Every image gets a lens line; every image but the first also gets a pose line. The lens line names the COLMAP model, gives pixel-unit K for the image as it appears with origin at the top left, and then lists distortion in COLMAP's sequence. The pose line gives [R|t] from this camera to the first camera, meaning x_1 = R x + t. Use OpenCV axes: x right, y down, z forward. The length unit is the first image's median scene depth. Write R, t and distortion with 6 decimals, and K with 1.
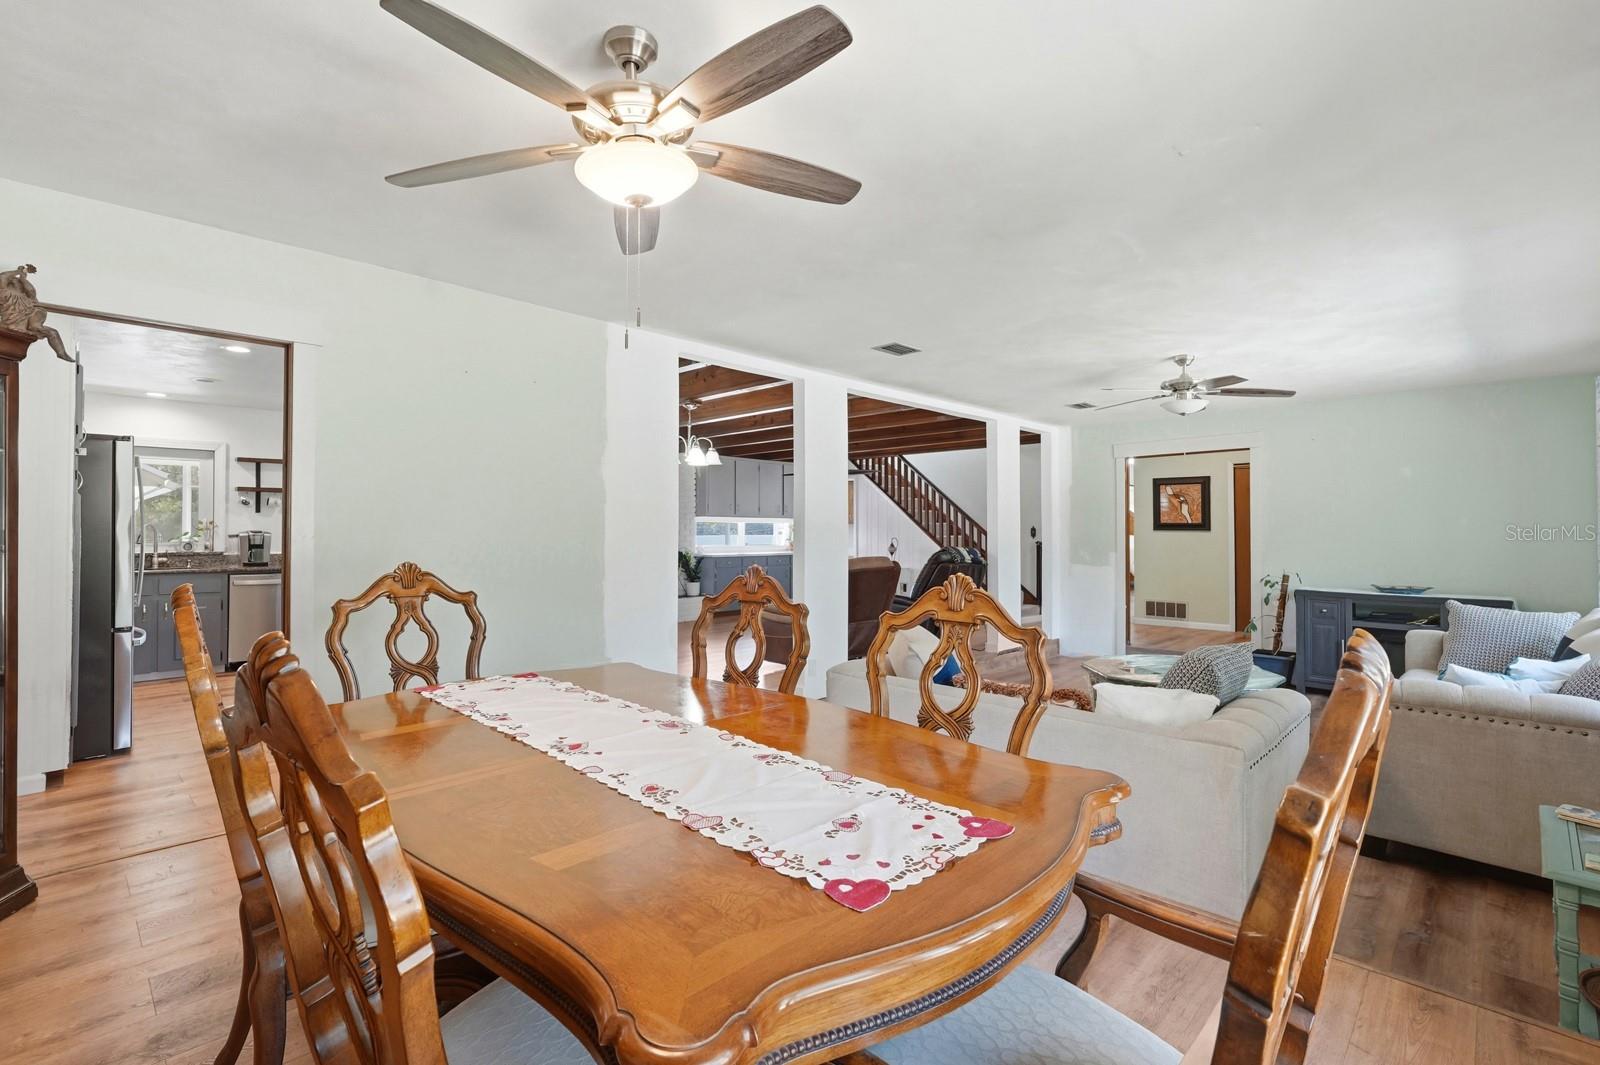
lens RADIAL K [[710.7, 0, 774.9], [0, 710.7, 522.6], [0, 0, 1]] dist [-0.013618, 0.001741]
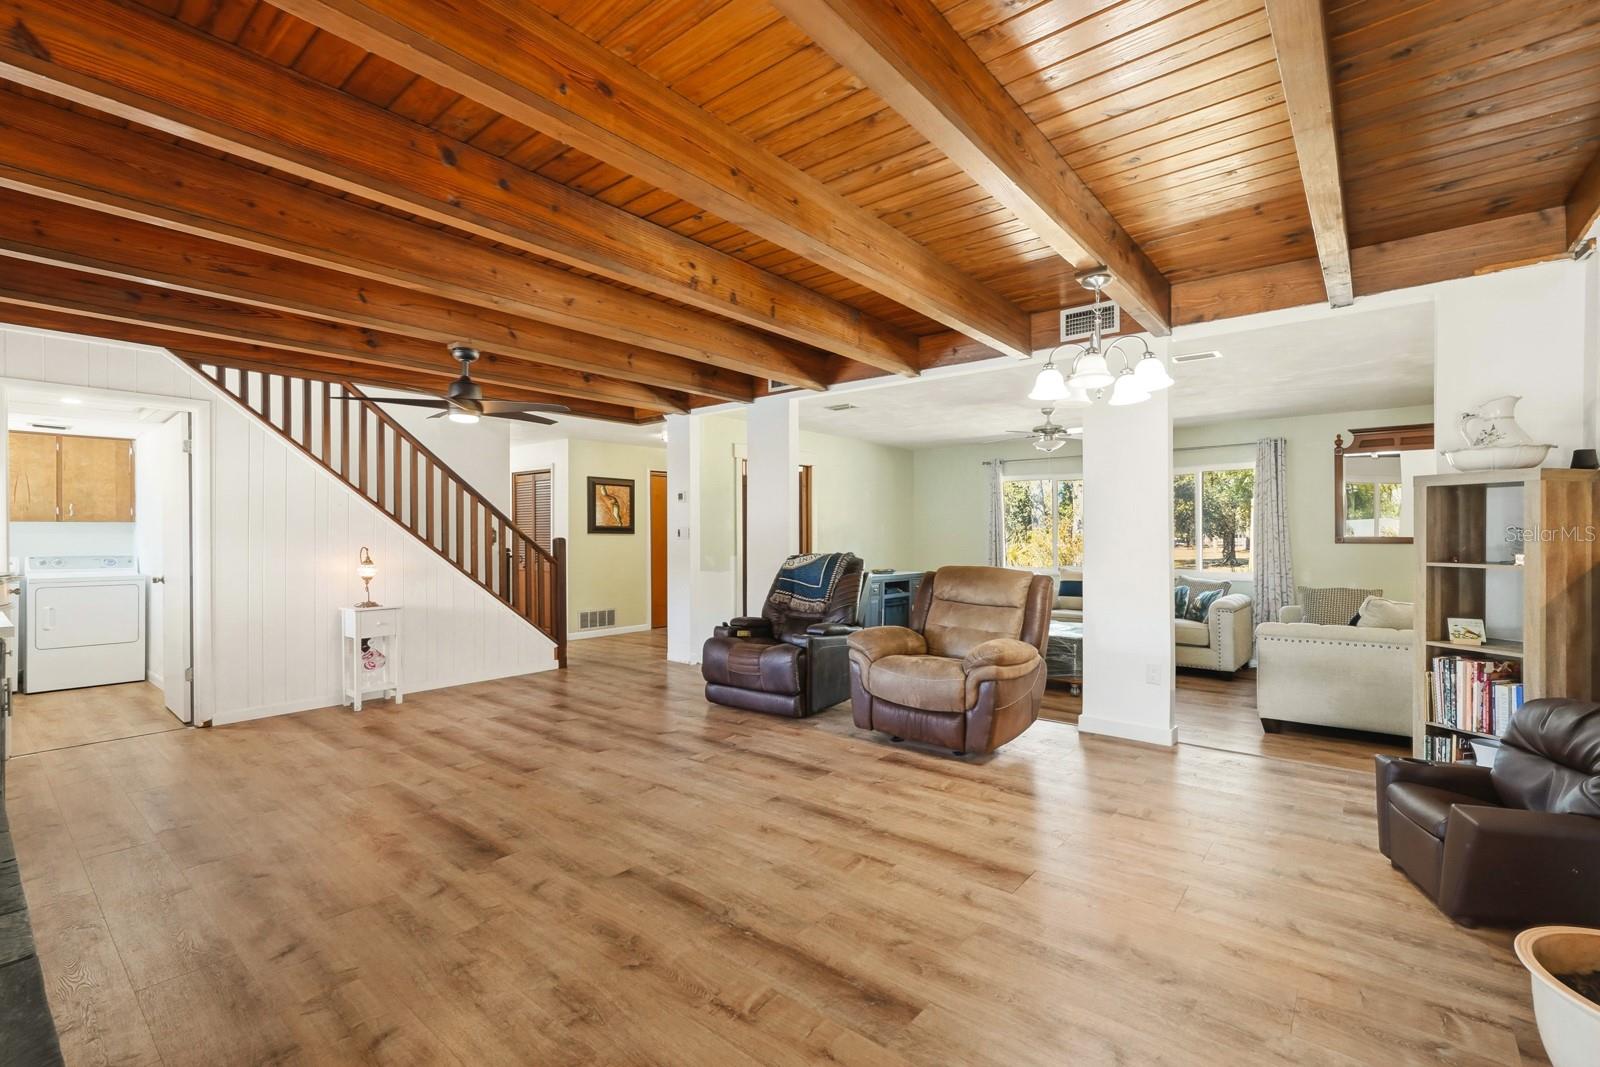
lens RADIAL K [[710.7, 0, 790.3], [0, 710.7, 533.2], [0, 0, 1]] dist [-0.013618, 0.001741]
pose [[-0.089091, 0.003564, 0.996017, -0.544311], [-0.008071, 0.999958, -0.004300, 0.016882], [-0.995991, -0.008422, -0.089058, 1.154887]]
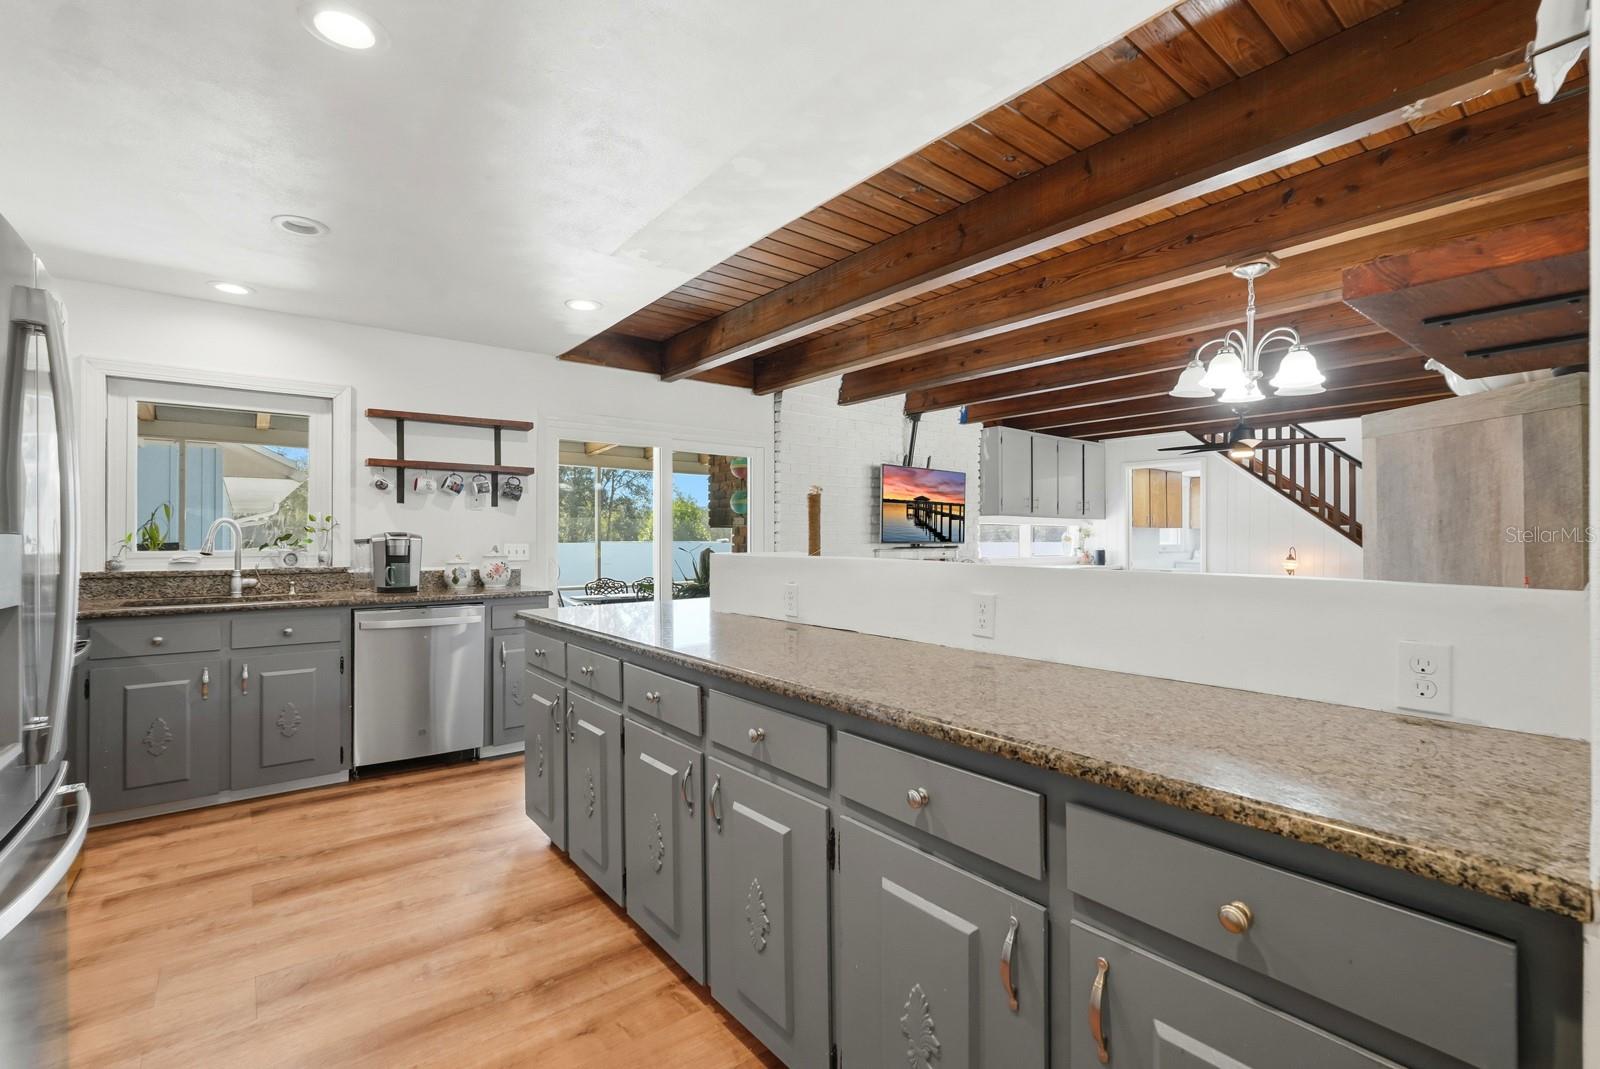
lens RADIAL K [[710.7, 0, 793.5], [0, 710.7, 537.0], [0, 0, 1]] dist [-0.013618, 0.001741]
pose [[0.992140, 0.003833, -0.125077, -0.327429], [-0.002238, 0.999914, 0.012889, 0.006718], [0.125115, -0.012508, 0.992063, 0.446910]]
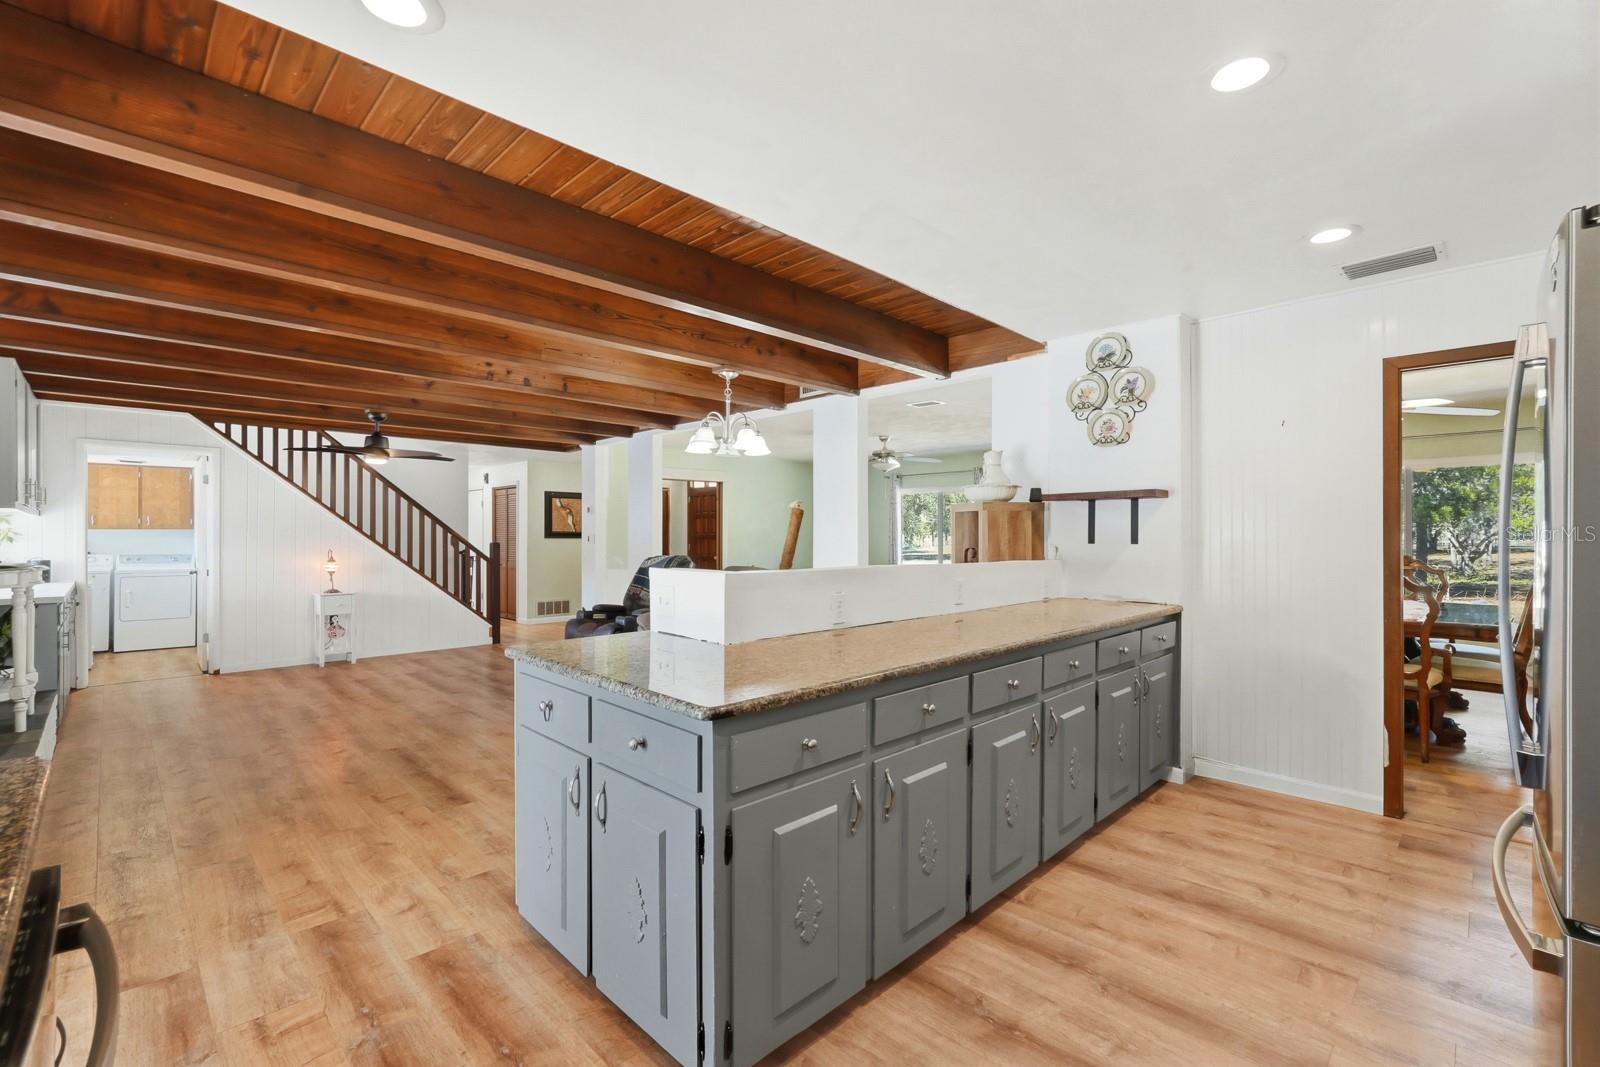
lens RADIAL K [[710.7, 0, 791.9], [0, 710.7, 532.5], [0, 0, 1]] dist [-0.013618, 0.001741]
pose [[0.014073, 0.002119, 0.999899, -0.786716], [-0.010270, 0.999945, -0.001975, 0.001665], [-0.999848, -0.010241, 0.014094, 0.841981]]
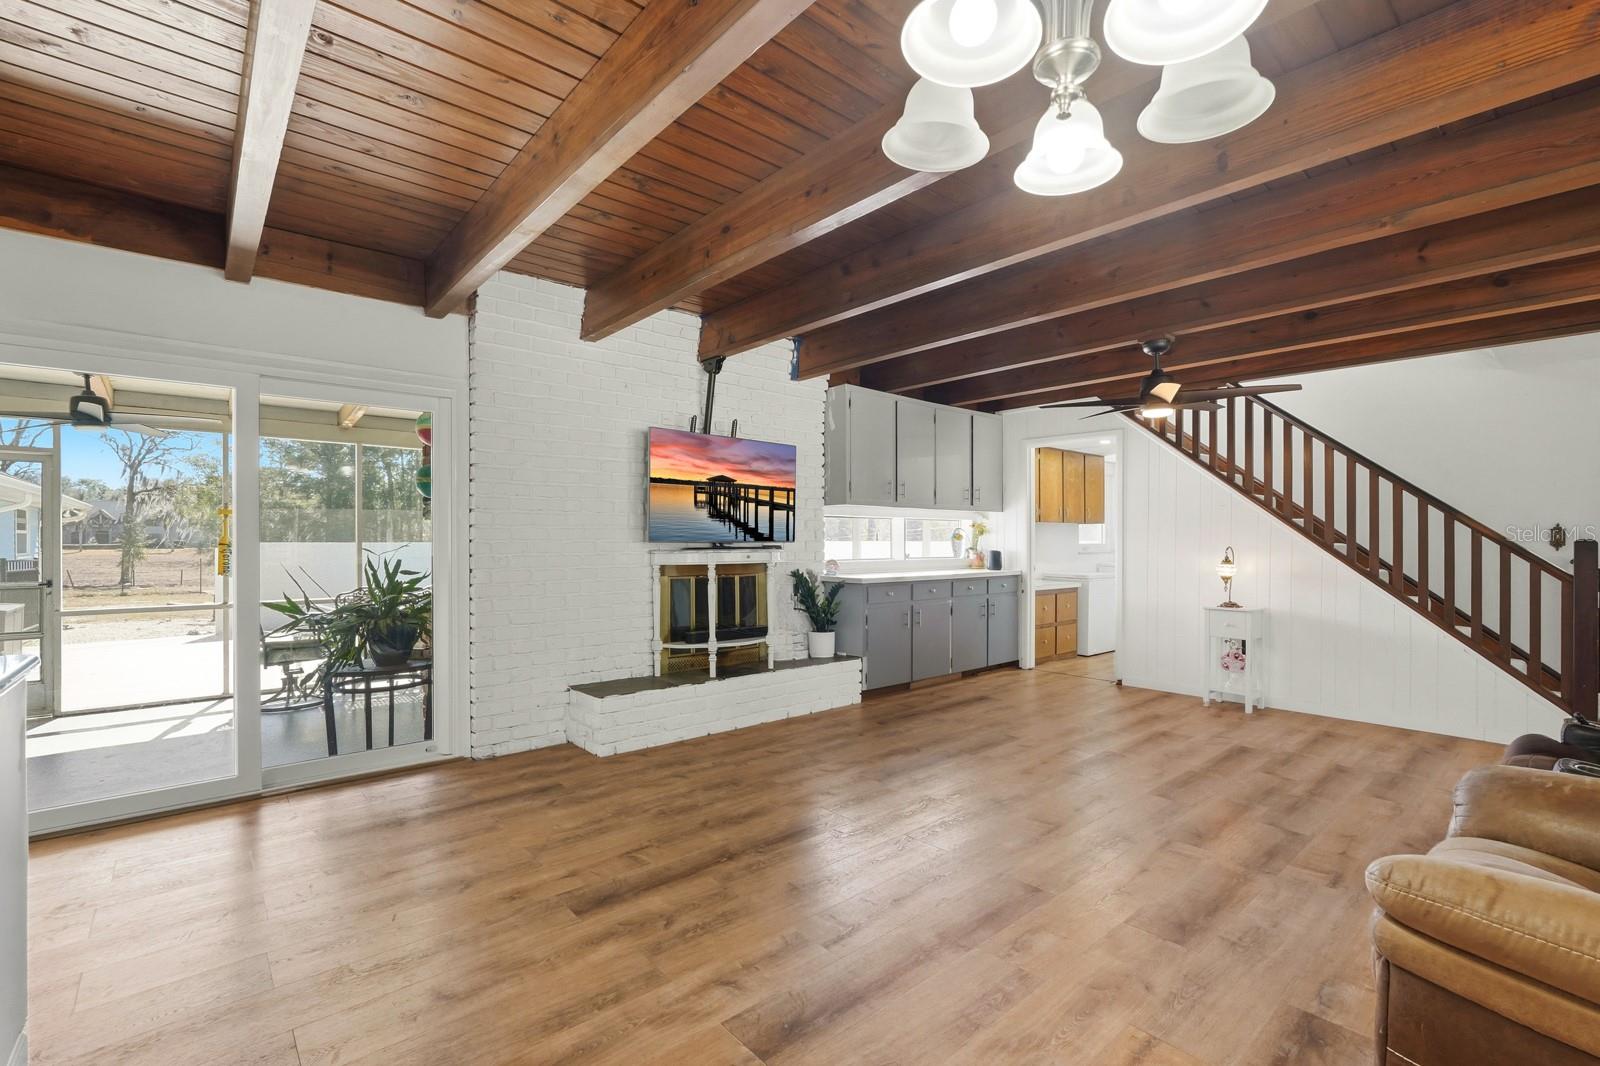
lens RADIAL K [[710.7, 0, 796.2], [0, 710.7, 538.4], [0, 0, 1]] dist [-0.013618, 0.001741]
pose [[0.997412, 0.002075, -0.071870, -0.151385], [-0.001136, 0.999913, 0.013107, 0.014594], [0.071891, -0.012991, 0.997328, 0.754894]]
